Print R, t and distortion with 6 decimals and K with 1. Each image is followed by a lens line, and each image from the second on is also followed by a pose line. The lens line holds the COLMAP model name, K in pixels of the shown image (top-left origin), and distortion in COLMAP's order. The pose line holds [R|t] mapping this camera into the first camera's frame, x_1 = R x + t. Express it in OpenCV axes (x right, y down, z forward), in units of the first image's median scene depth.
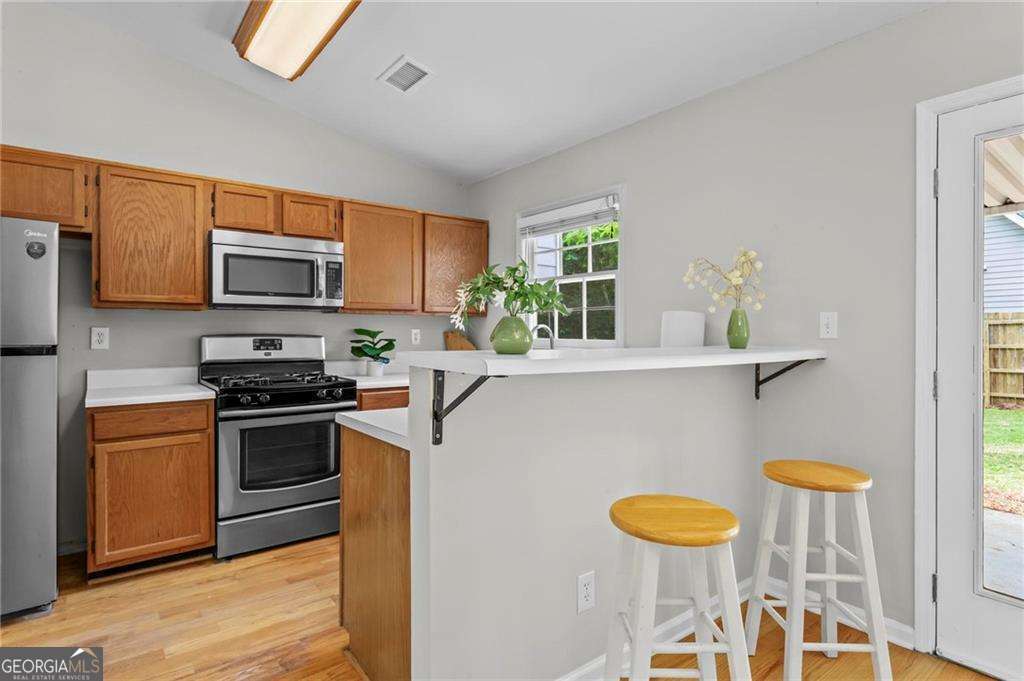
lens RADIAL K [[548.7, 0, 511.7], [0, 548.7, 338.3], [0, 0, 1]] dist [0.006202, 0.001254]
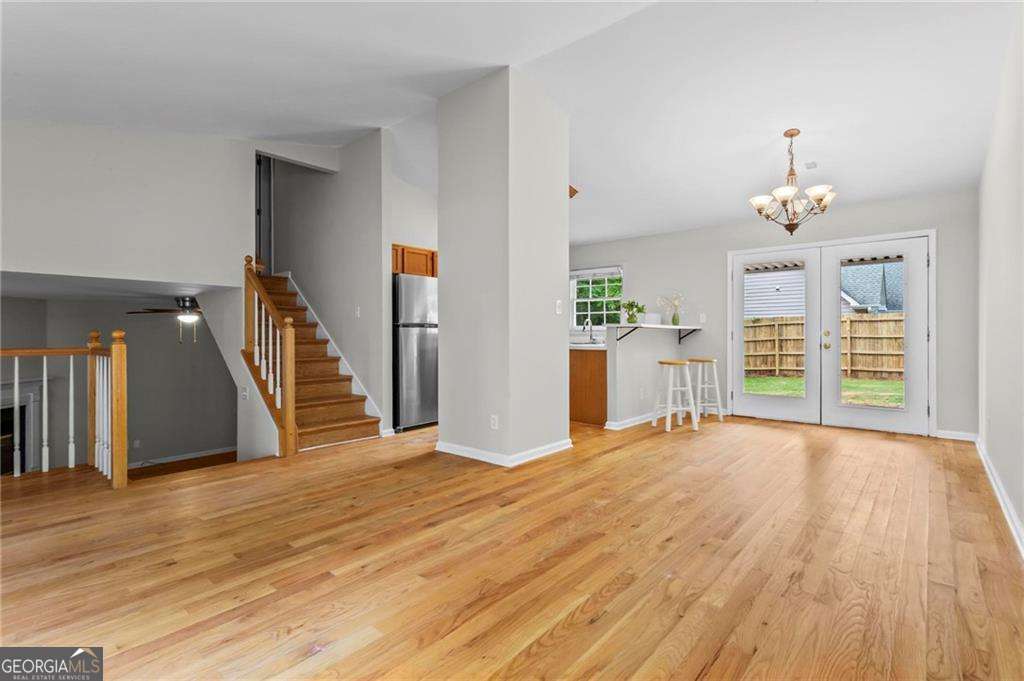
lens RADIAL K [[493.7, 0, 494.6], [0, 493.7, 334.1], [0, 0, 1]] dist [-0.002398, 0.001125]
pose [[0.985595, -0.001658, 0.169117, -0.843991], [0.003518, 0.999937, -0.010698, 0.073931], [-0.169088, 0.011139, 0.985538, -1.233504]]
